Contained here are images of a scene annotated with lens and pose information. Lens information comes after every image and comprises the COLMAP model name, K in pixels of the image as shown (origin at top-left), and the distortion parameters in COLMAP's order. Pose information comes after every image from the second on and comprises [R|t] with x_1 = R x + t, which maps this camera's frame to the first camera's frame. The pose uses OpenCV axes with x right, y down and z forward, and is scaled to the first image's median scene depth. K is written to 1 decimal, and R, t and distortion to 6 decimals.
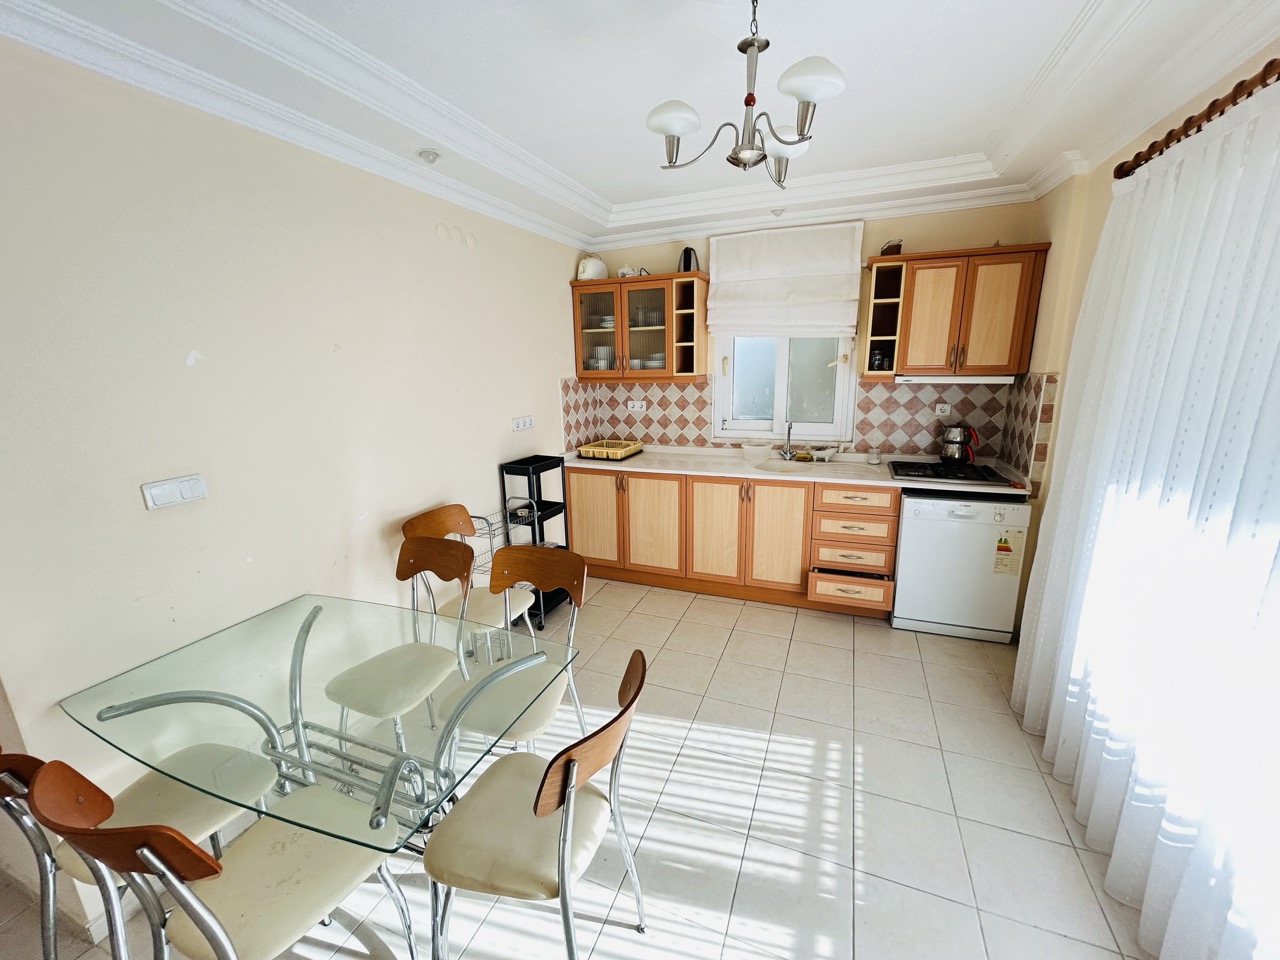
lens RADIAL K [[512.5, 0, 642.6], [0, 512.5, 478.4], [0, 0, 1]] dist [-0.000225, -0.000097]
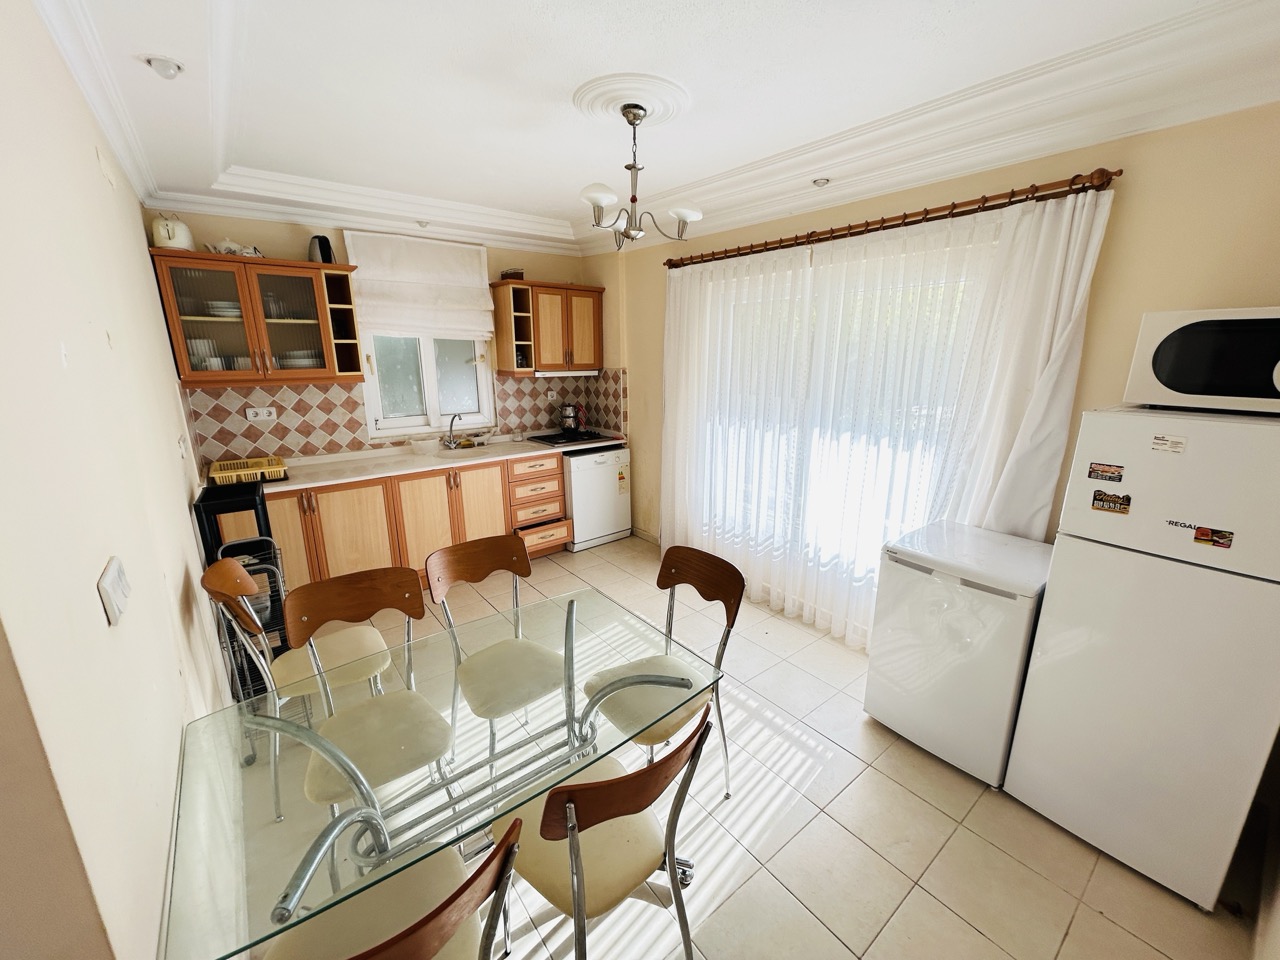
lens RADIAL K [[512.5, 0, 642.6], [0, 512.5, 478.4], [0, 0, 1]] dist [-0.000225, -0.000097]
pose [[0.502286, -0.191540, 0.843221, -0.521827], [0.186611, 0.976190, 0.110584, -0.022723], [-0.844325, 0.101810, 0.526070, 0.085512]]
